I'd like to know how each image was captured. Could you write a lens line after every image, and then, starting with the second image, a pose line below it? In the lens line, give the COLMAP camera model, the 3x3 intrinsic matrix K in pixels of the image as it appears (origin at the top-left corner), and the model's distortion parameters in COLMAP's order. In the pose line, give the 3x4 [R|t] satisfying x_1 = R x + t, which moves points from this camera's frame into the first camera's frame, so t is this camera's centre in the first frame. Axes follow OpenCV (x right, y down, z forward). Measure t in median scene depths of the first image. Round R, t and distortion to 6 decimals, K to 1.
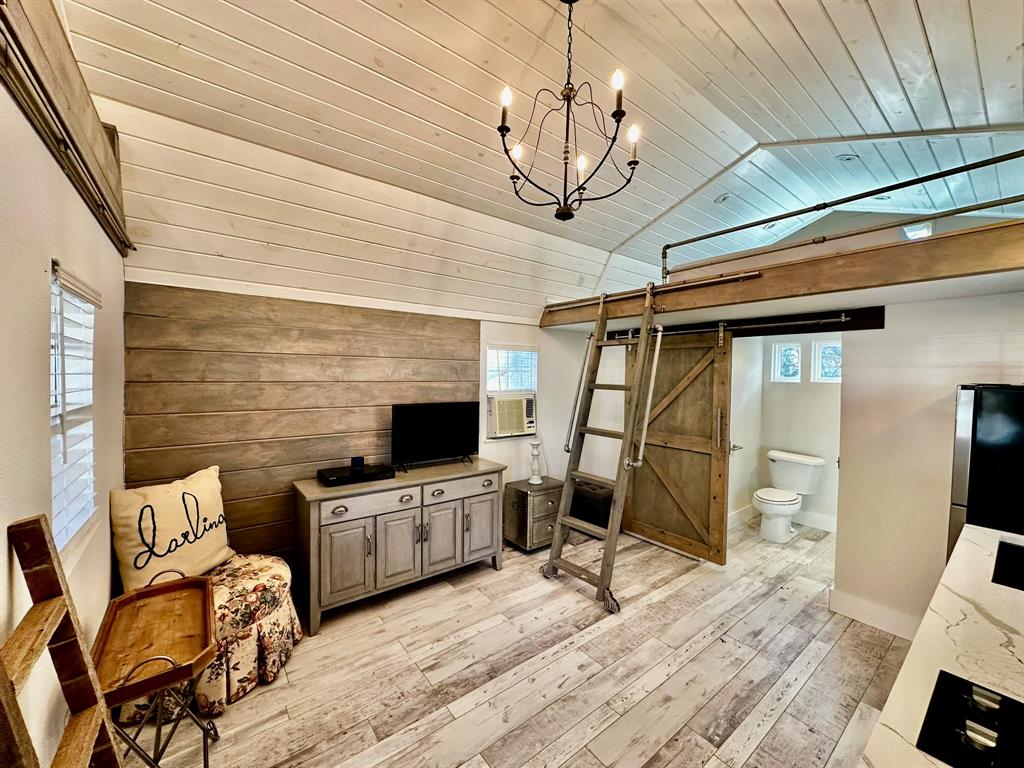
lens RADIAL K [[406.4, 0, 512.9], [0, 406.4, 380.5], [0, 0, 1]] dist [-0.001710, 0.000390]
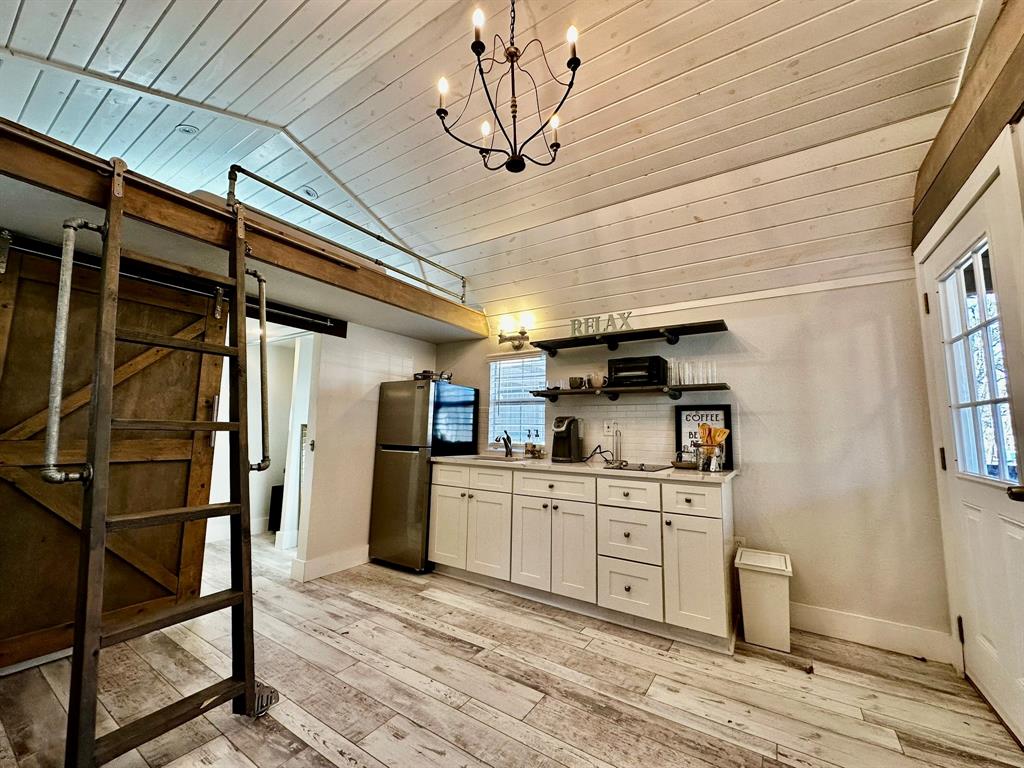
lens RADIAL K [[406.4, 0, 512.9], [0, 406.4, 380.5], [0, 0, 1]] dist [-0.001710, 0.000390]
pose [[-0.326015, 0.095540, 0.940525, -0.470969], [-0.005358, 0.994678, -0.102898, 0.133110], [-0.945350, -0.038585, -0.323768, 0.826428]]
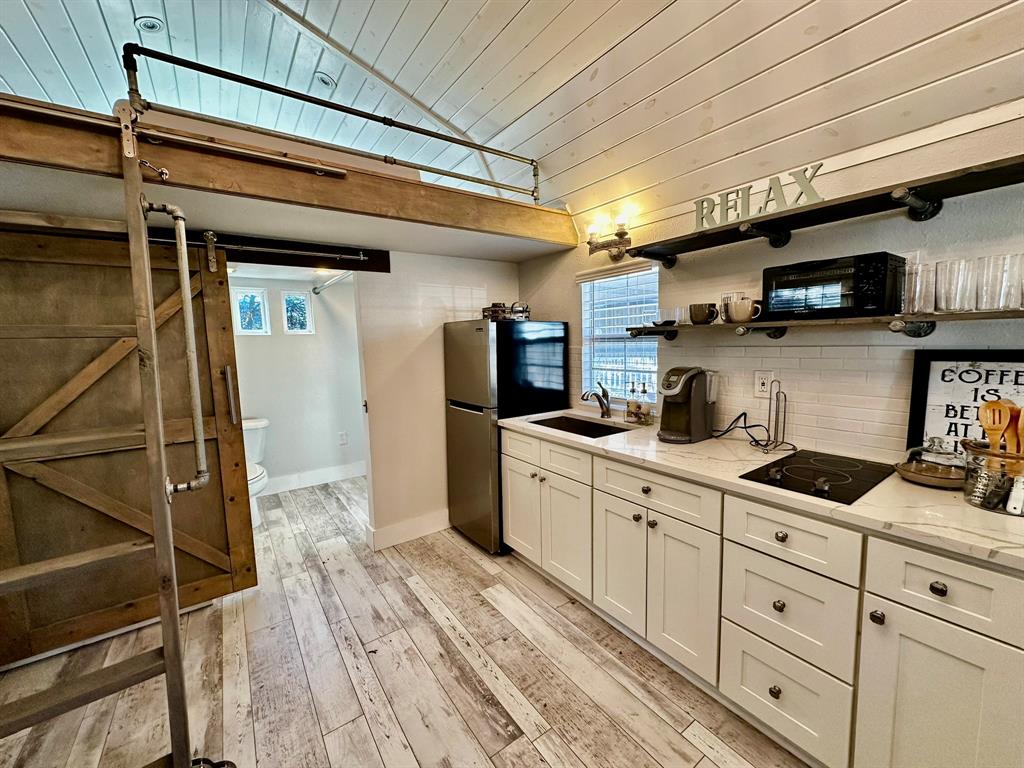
lens RADIAL K [[406.4, 0, 512.9], [0, 406.4, 380.5], [0, 0, 1]] dist [-0.001710, 0.000390]
pose [[0.039093, -0.115813, 0.992501, -0.157436], [0.046440, 0.992398, 0.113971, 0.043051], [-0.998156, 0.041636, 0.044175, 0.582970]]
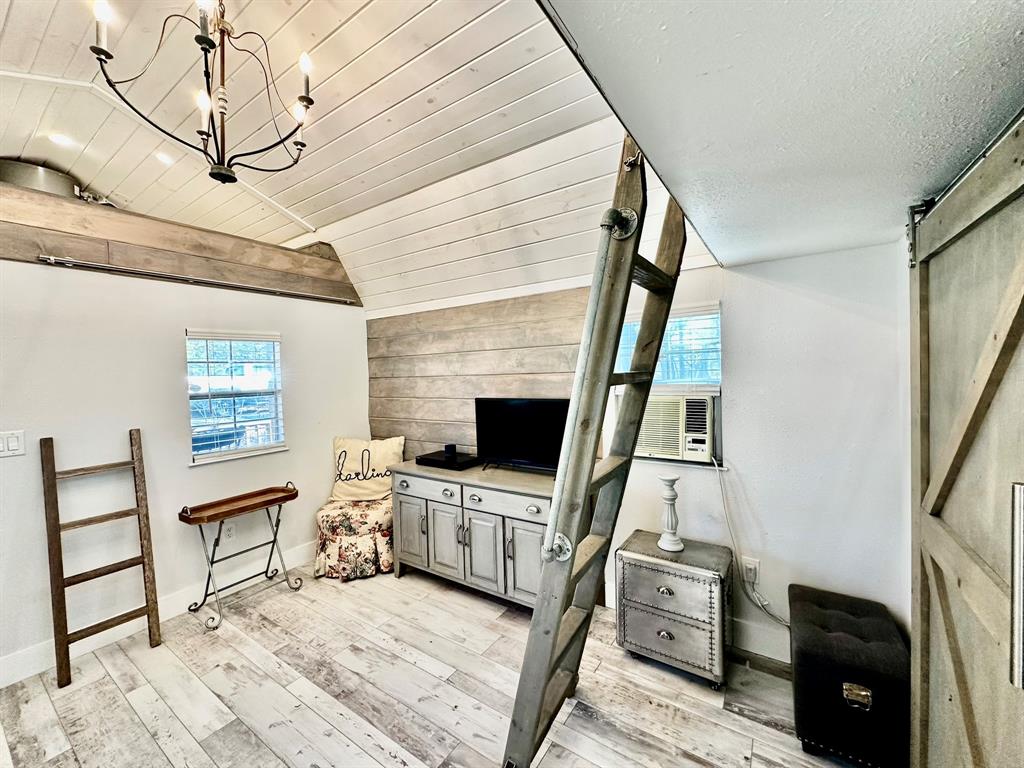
lens RADIAL K [[406.4, 0, 512.9], [0, 406.4, 380.5], [0, 0, 1]] dist [-0.001710, 0.000390]
pose [[0.312621, -0.002565, -0.949875, 0.708806], [0.019553, 0.999802, 0.003735, 0.015835], [0.949677, -0.019740, 0.312609, 0.825999]]
